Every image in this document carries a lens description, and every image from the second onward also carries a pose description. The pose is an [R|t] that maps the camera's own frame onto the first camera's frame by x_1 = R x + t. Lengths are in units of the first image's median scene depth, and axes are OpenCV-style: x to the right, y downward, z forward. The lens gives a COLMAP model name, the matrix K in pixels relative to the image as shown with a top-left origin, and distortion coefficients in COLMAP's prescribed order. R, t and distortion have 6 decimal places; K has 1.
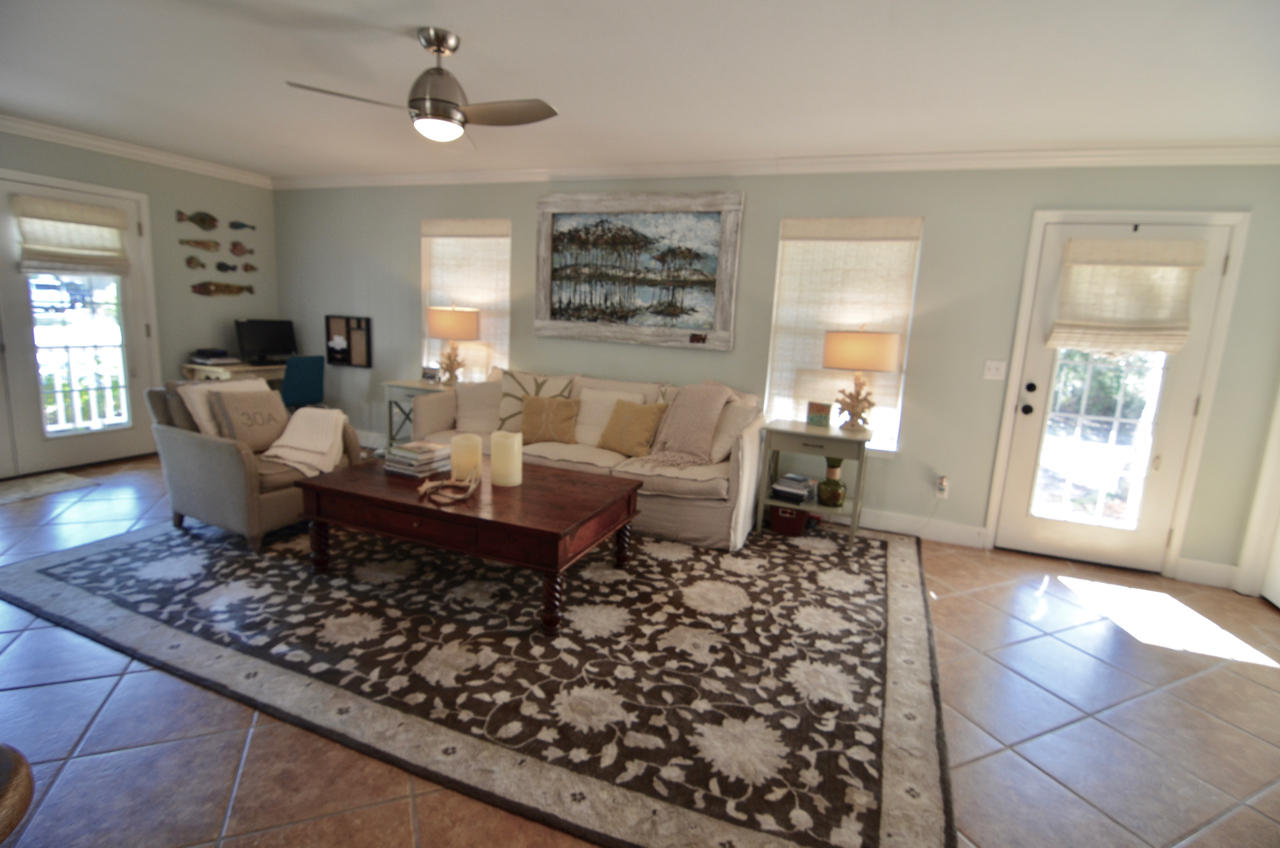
lens RADIAL K [[611.7, 0, 648.7], [0, 611.7, 420.8], [0, 0, 1]] dist [-0.010739, -0.006964]
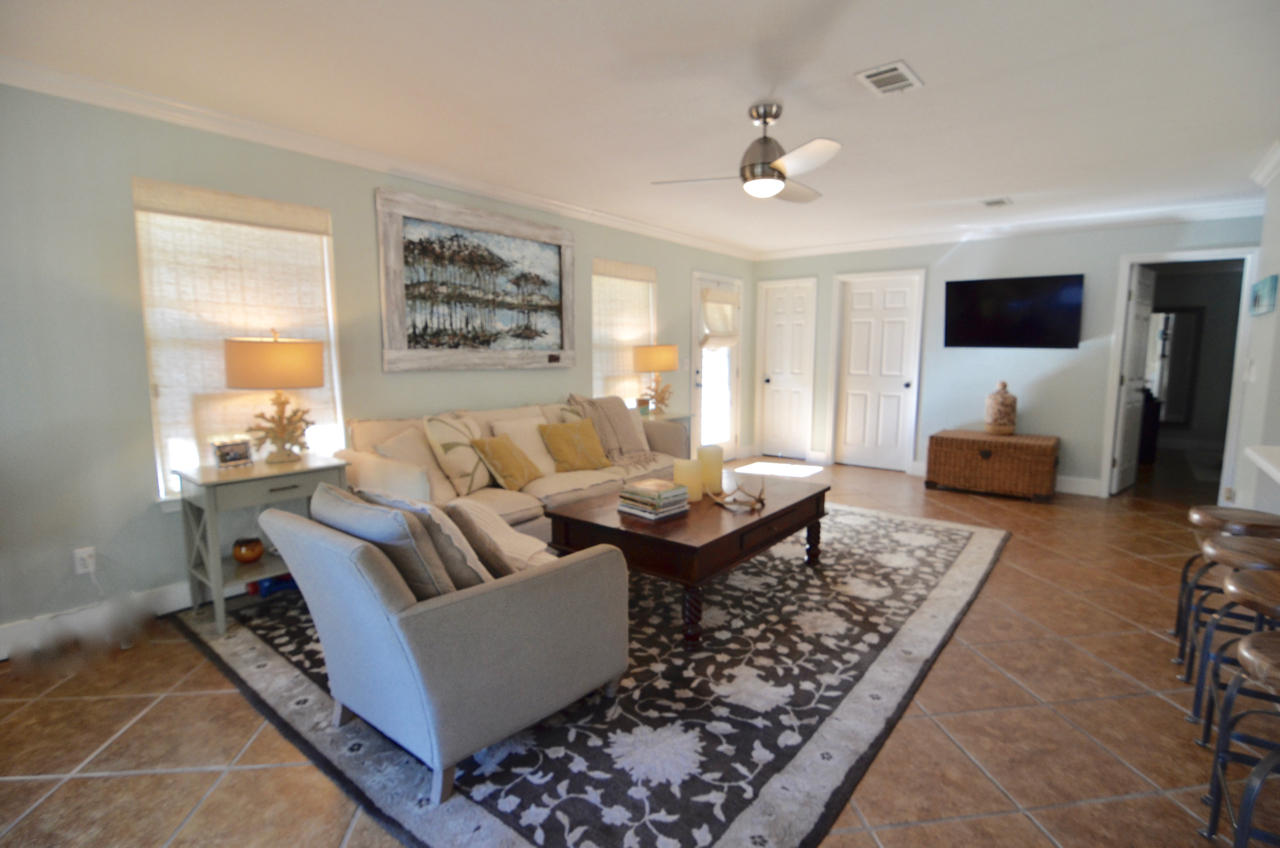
lens RADIAL K [[611.7, 0, 651.2], [0, 611.7, 418.9], [0, 0, 1]] dist [-0.010739, -0.006964]
pose [[0.283817, -0.156662, 0.945994, -0.926573], [0.177793, 0.978054, 0.108630, -0.118319], [-0.942251, 0.137360, 0.305442, 0.527654]]
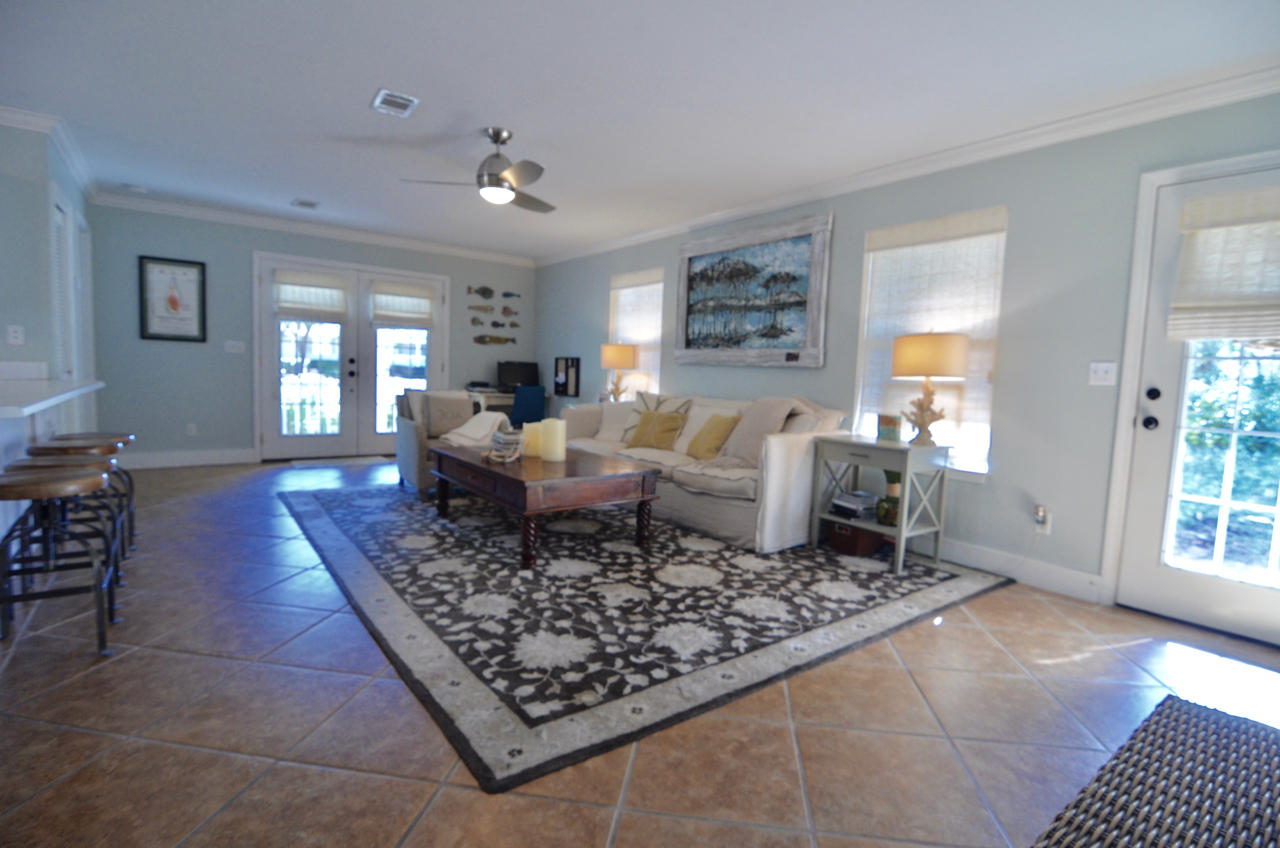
lens RADIAL K [[611.7, 0, 650.4], [0, 611.7, 420.8], [0, 0, 1]] dist [-0.010739, -0.006964]
pose [[0.854985, 0.019211, -0.518297, 0.415945], [-0.080725, 0.992065, -0.096393, 0.090628], [0.512332, 0.124254, 0.849751, 0.021582]]
